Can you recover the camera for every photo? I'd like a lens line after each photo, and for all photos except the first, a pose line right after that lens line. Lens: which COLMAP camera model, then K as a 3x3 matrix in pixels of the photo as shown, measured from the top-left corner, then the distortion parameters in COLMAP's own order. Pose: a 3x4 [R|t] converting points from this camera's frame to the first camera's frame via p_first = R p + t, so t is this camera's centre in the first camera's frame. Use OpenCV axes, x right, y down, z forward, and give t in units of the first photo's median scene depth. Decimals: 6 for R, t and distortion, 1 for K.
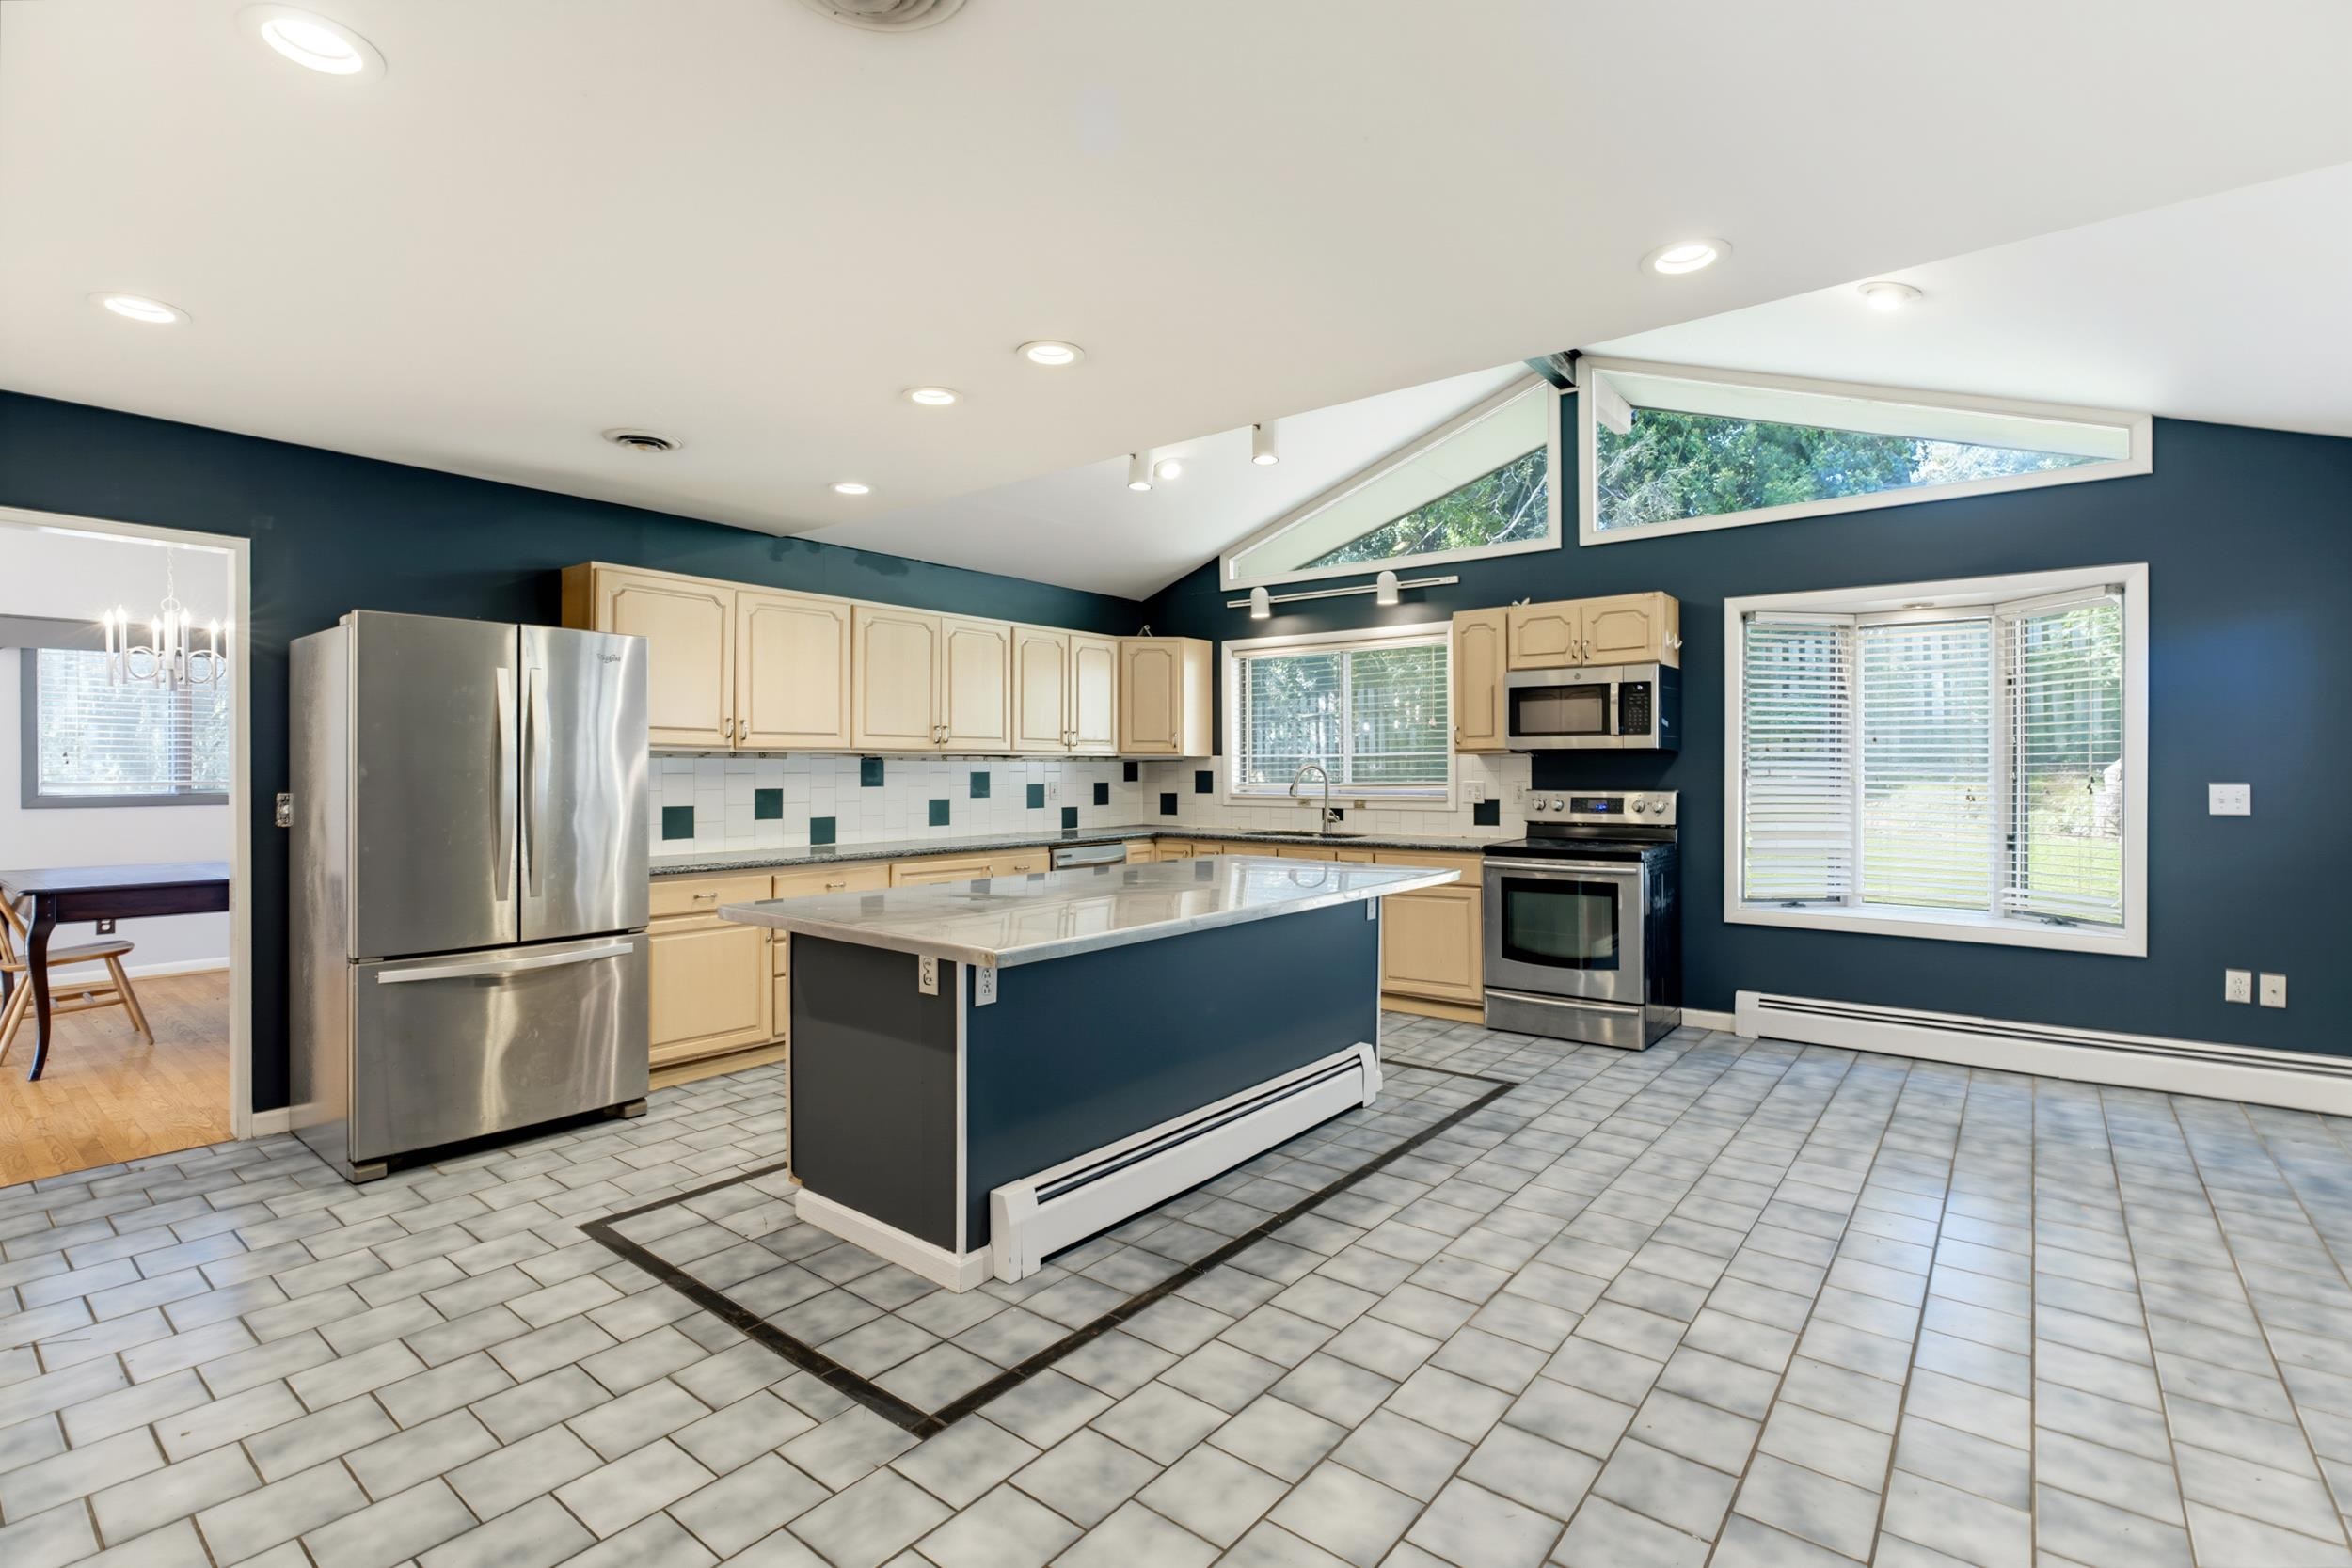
lens RADIAL K [[1101.1, 0, 1176.0], [0, 1101.1, 784.0], [0, 0, 1]] dist [-0.010263, -0.000058]
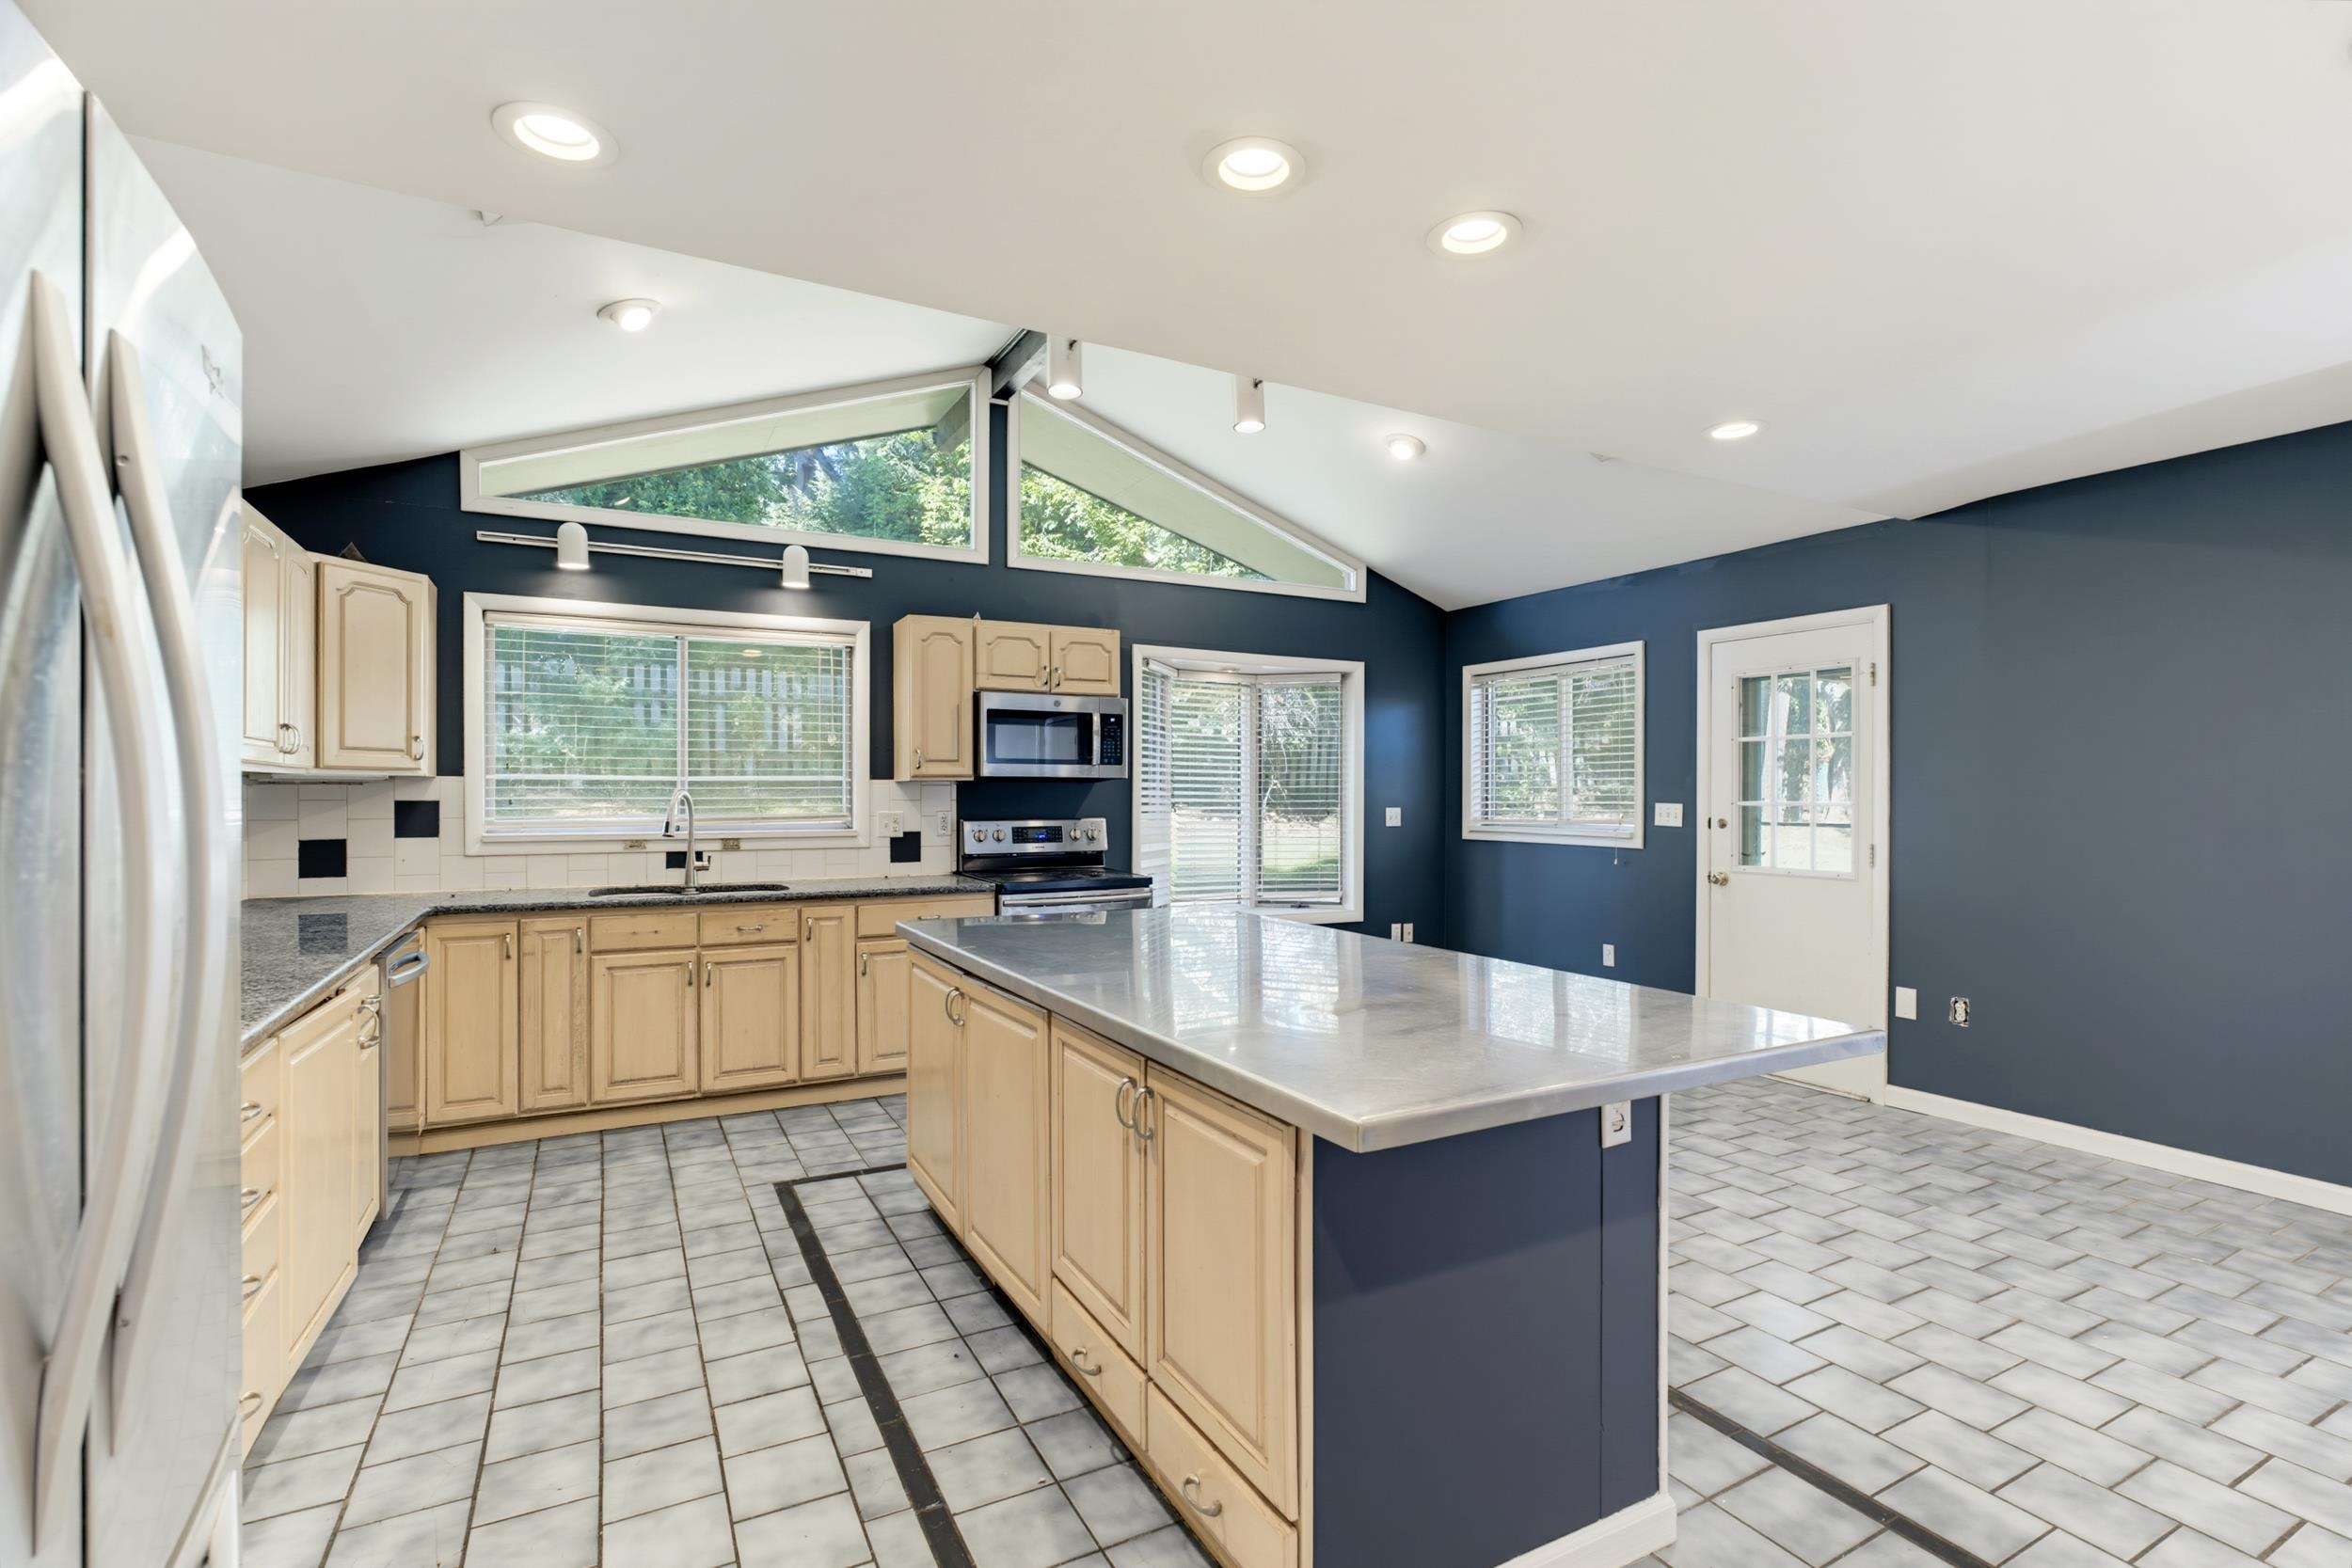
lens RADIAL K [[1115.9, 0, 1176.0], [0, 1115.9, 784.0], [0, 0, 1]] dist [-0.001890, 0.000555]
pose [[0.360193, 0.010765, 0.932816, -0.494540], [0.009608, 0.999838, -0.015249, -0.009317], [-0.932828, 0.014455, 0.360031, 0.516052]]
